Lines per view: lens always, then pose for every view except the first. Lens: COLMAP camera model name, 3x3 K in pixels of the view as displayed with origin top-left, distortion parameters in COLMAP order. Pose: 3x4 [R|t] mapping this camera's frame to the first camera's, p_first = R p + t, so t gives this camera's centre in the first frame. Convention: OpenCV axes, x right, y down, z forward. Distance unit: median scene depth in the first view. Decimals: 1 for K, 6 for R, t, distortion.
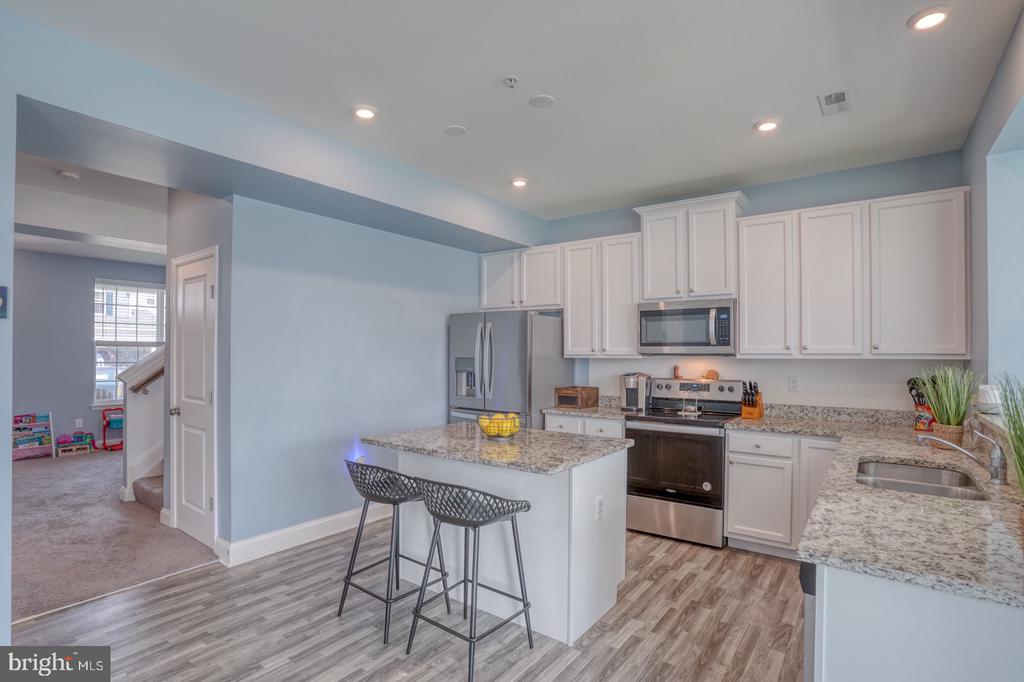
lens RADIAL K [[517.1, 0, 495.8], [0, 517.1, 352.8], [0, 0, 1]] dist [-0.109277, 0.057685]
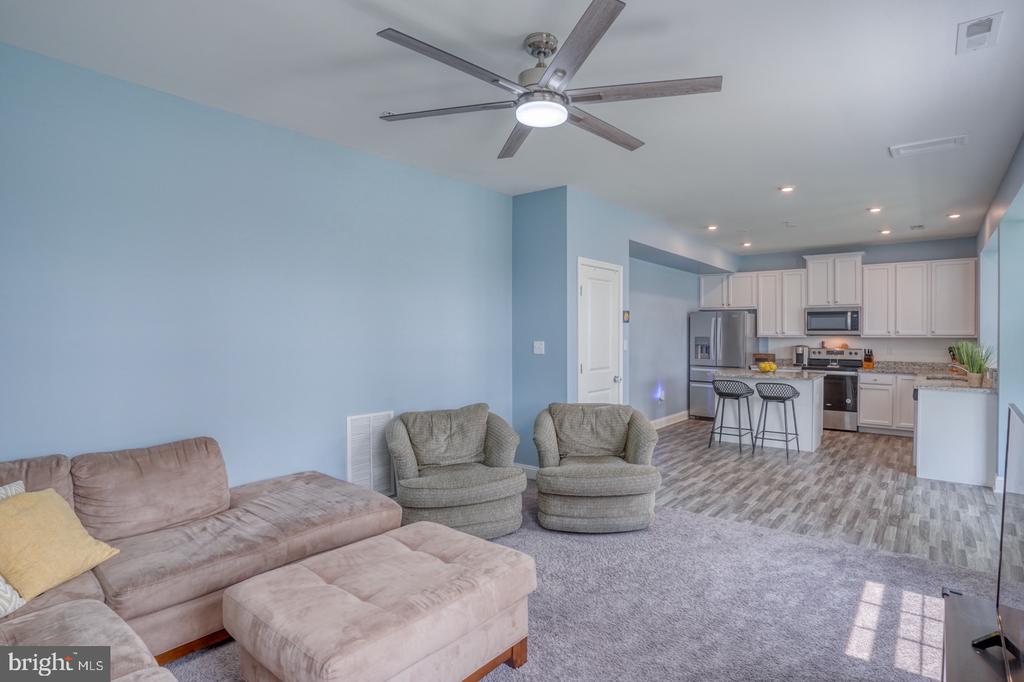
lens RADIAL K [[546.3, 0, 535.6], [0, 546.3, 340.7], [0, 0, 1]] dist [-0.089583, 0.047189]
pose [[0.999962, -0.001747, 0.008530, -0.729831], [0.001630, 0.999904, 0.013776, -0.005135], [-0.008554, -0.013761, 0.999869, -0.951681]]
